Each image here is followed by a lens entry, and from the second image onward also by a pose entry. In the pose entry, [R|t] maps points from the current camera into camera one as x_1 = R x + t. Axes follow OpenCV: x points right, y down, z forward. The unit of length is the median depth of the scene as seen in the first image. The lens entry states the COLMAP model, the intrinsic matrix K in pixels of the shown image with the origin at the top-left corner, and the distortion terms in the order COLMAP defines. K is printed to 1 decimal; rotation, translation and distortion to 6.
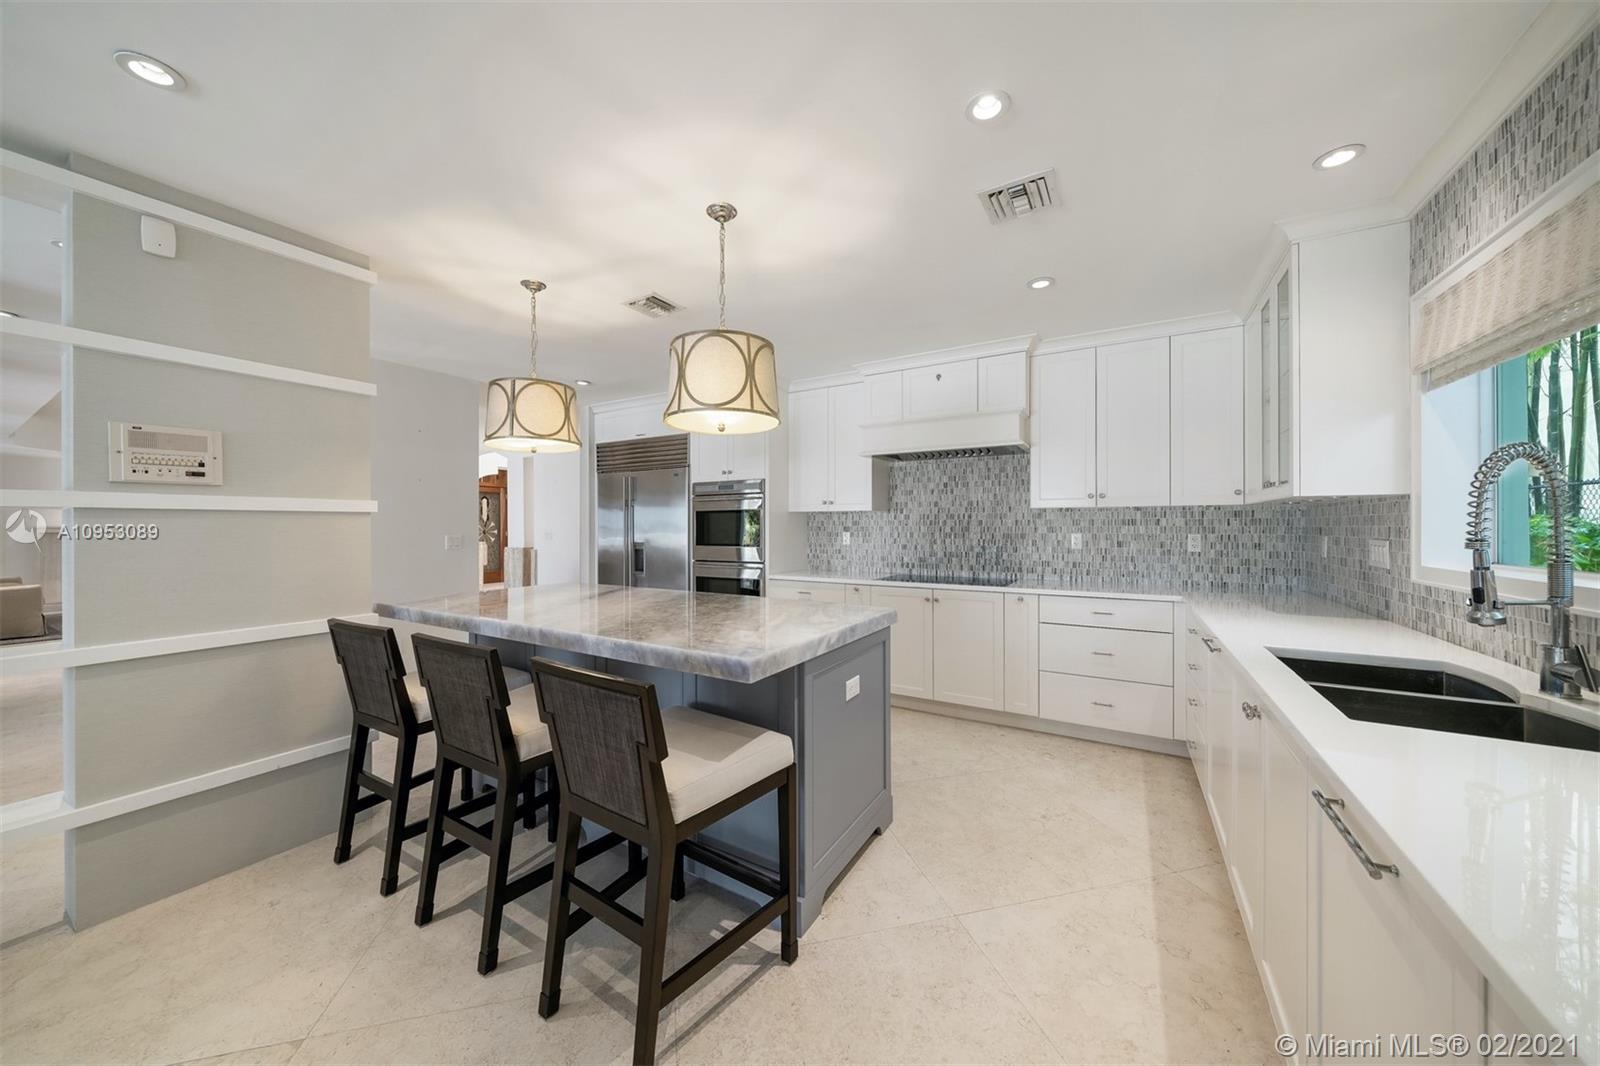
lens RADIAL K [[543.0, 0, 796.1], [0, 543.0, 531.5], [0, 0, 1]] dist [-0.005406, 0.000358]
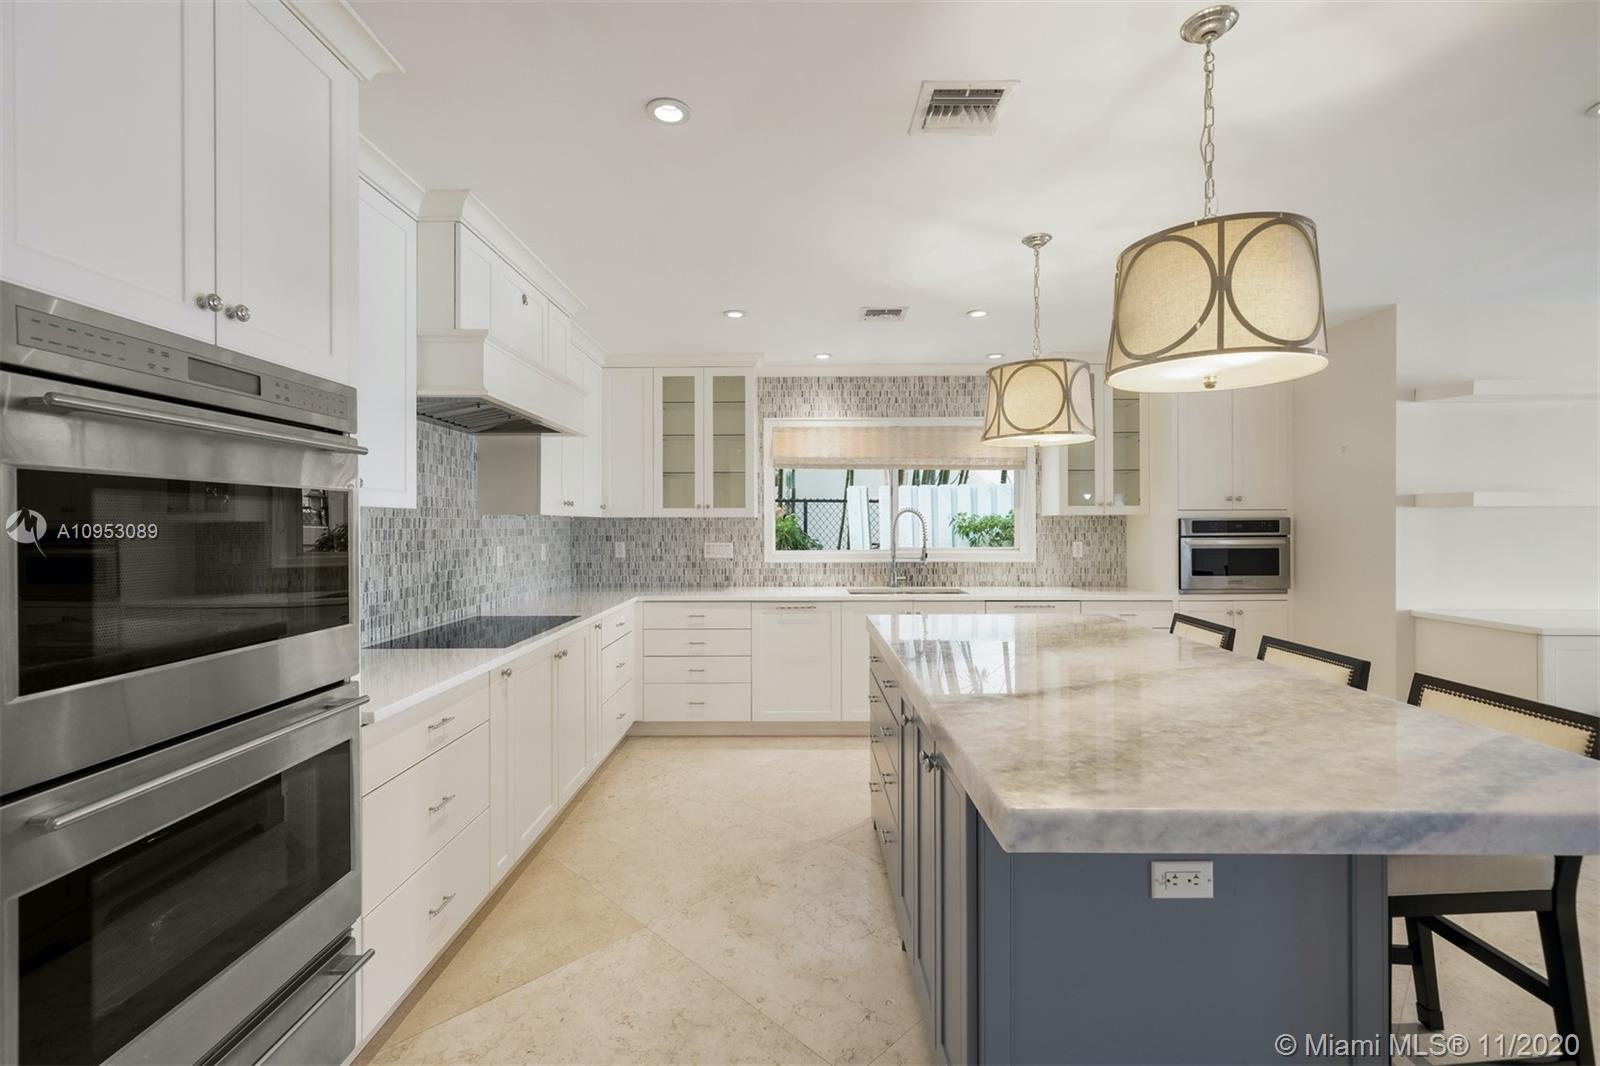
lens RADIAL K [[695.1, 0, 797.1], [0, 695.1, 522.4], [0, 0, 1]] dist [0.000528, 0.000010]
pose [[-0.511077, 0.004337, 0.859524, -0.523234], [0.008356, 0.999965, -0.000077, -0.025022], [-0.859494, 0.007143, -0.511095, 1.032884]]
